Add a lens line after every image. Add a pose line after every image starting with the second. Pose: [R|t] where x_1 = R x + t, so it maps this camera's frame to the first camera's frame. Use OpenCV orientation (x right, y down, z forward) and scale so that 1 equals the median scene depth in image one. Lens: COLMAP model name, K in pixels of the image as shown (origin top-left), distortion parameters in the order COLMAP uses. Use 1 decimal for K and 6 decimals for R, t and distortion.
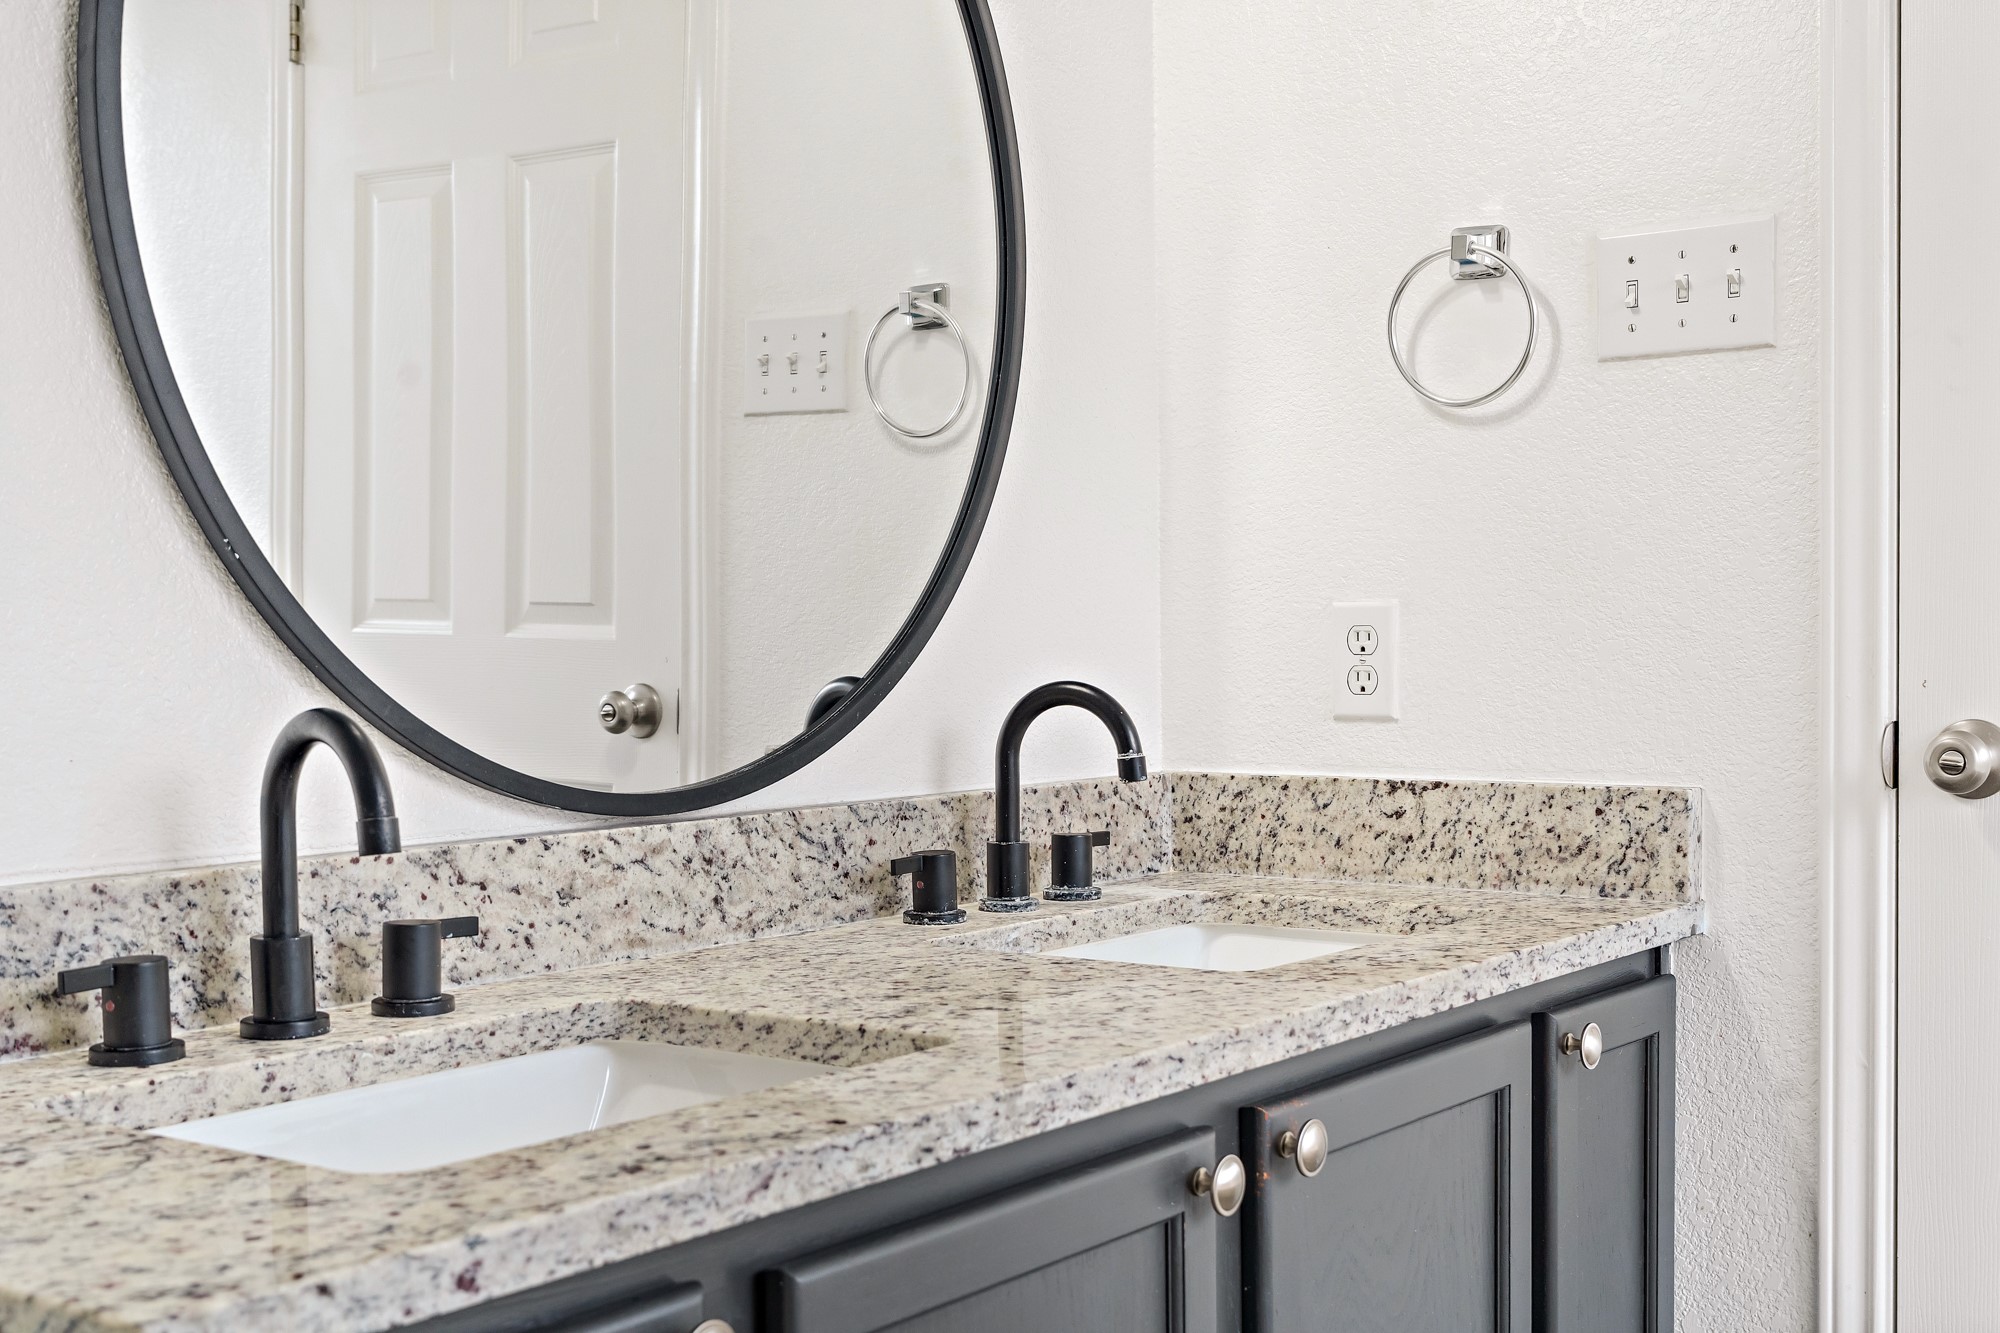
lens RADIAL K [[2360.8, 0, 997.7], [0, 2360.8, 748.0], [0, 0, 1]] dist [0.014149, 0.003051]
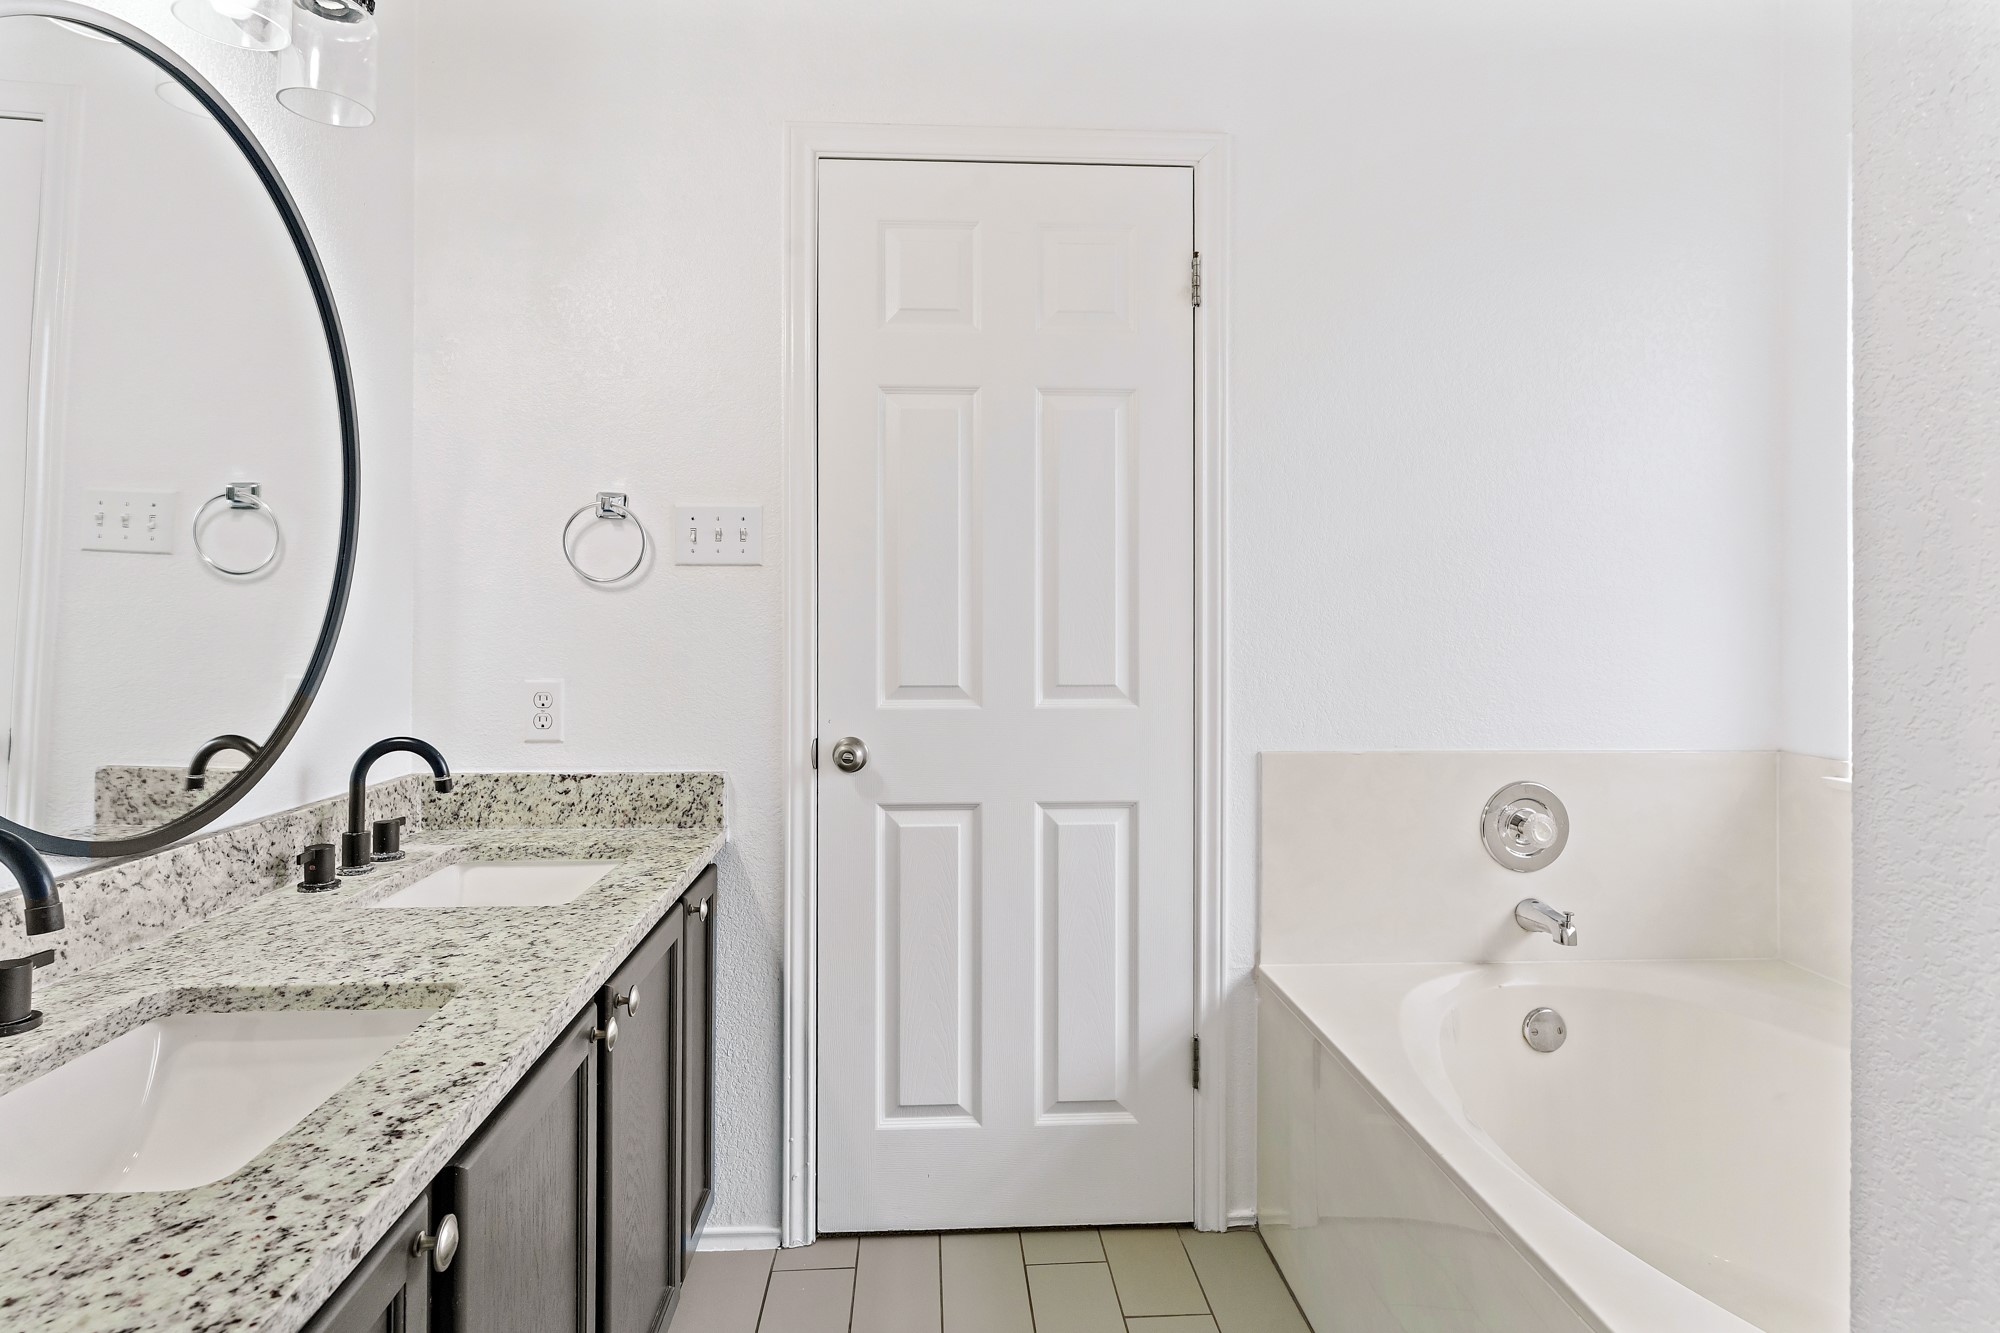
lens RADIAL K [[1141.0, 0, 993.6], [0, 1141.0, 621.6], [0, 0, 1]] dist [-0.000894, 0.001477]
pose [[0.758447, 0.016772, 0.651519, -0.184777], [0.019650, 0.998626, -0.048582, -0.062544], [-0.651439, 0.049649, 0.757075, 0.075154]]
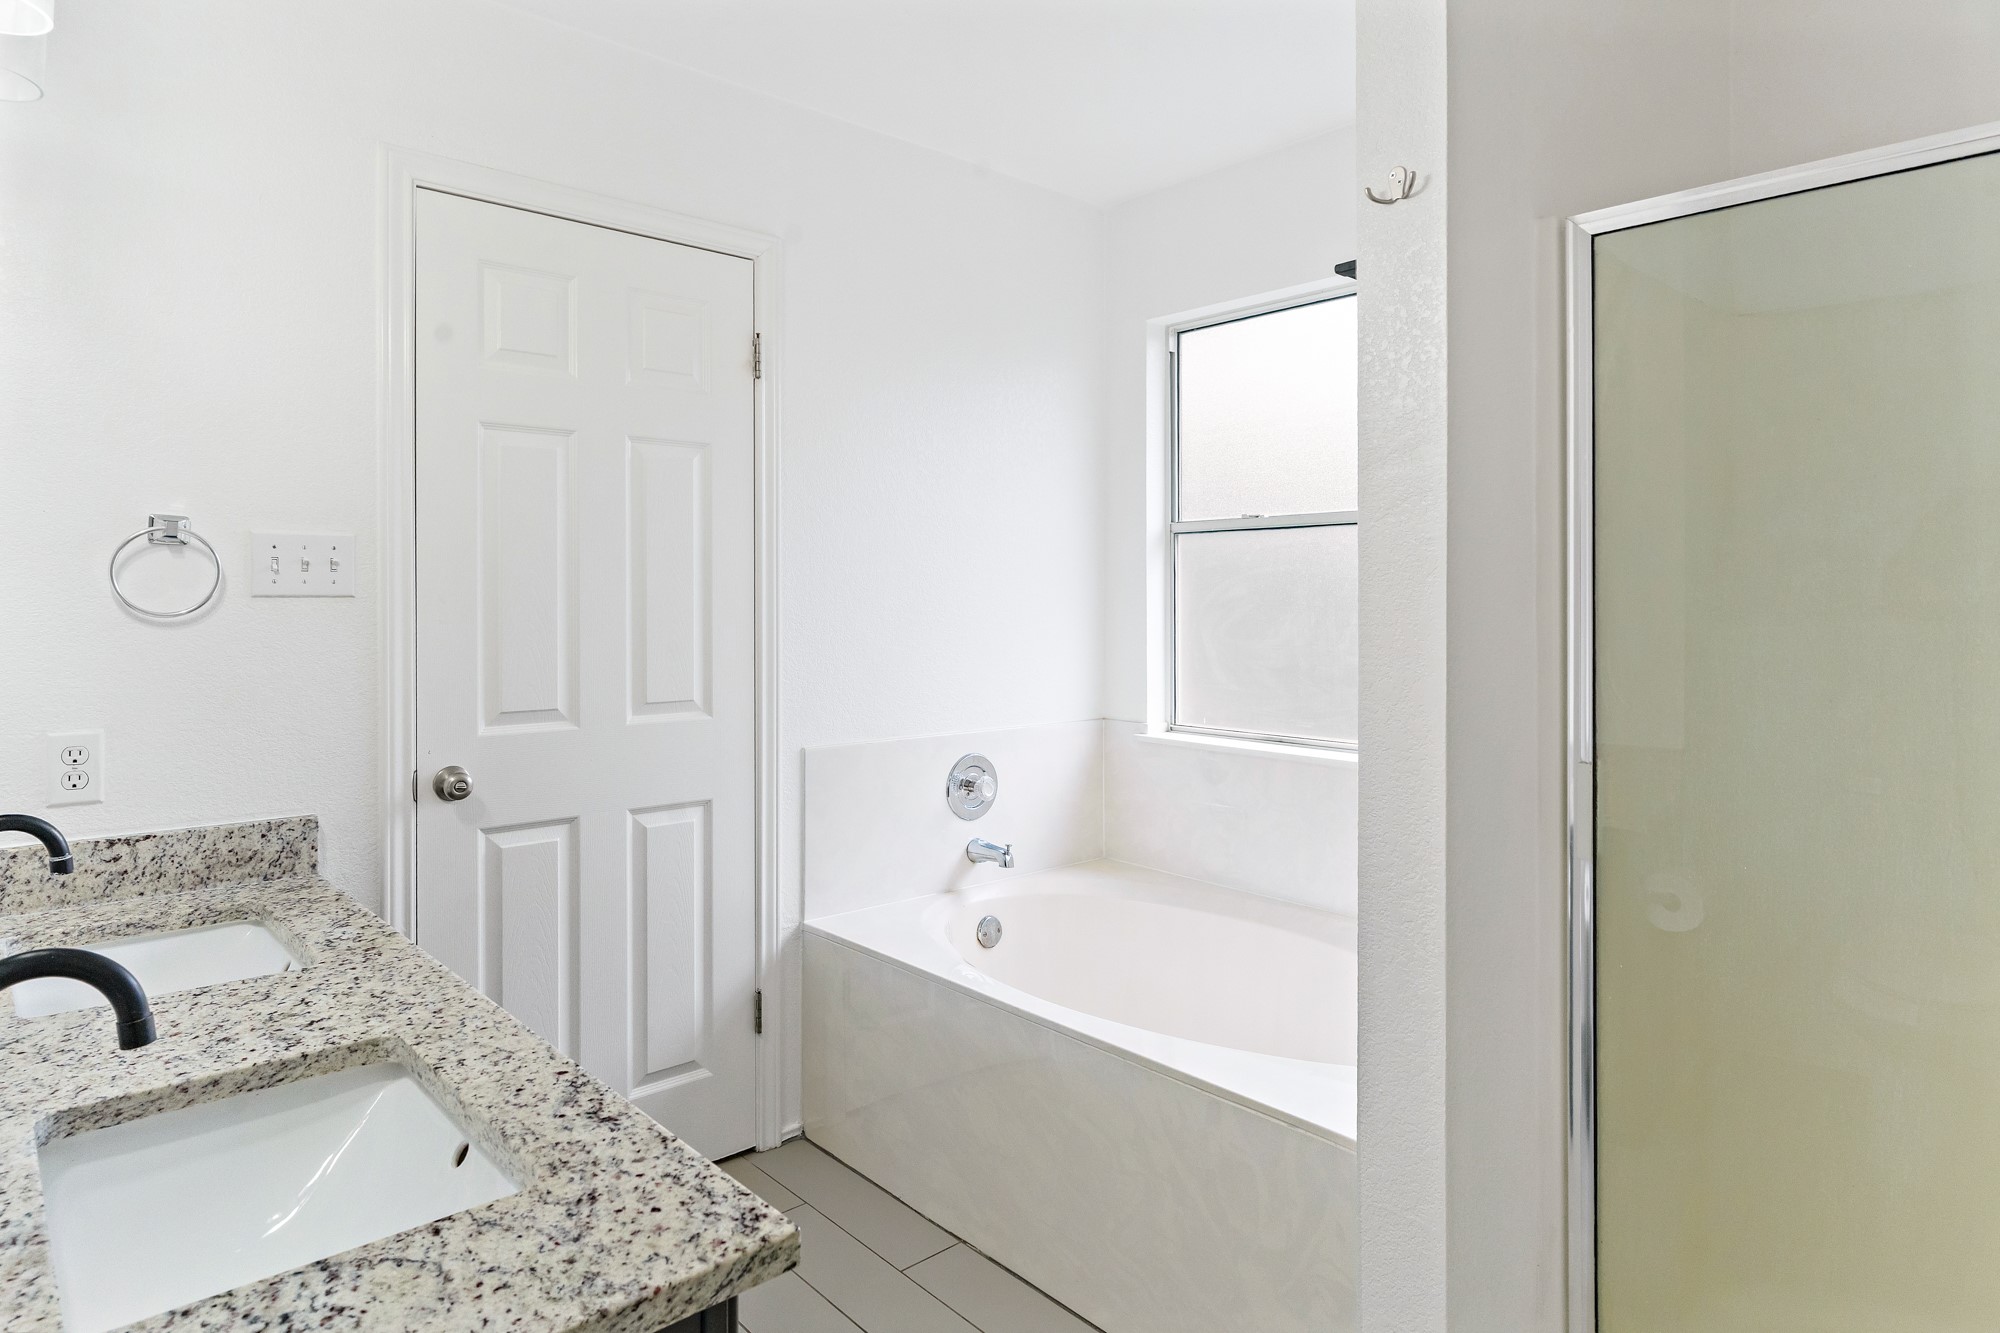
lens RADIAL K [[1148.4, 0, 995.7], [0, 1148.4, 605.9], [0, 0, 1]] dist [-0.003605, 0.001359]
pose [[0.191654, 0.009778, 0.981414, -0.543218], [0.045697, 0.998777, -0.018875, -0.114472], [-0.980398, 0.048465, 0.190973, 0.249282]]
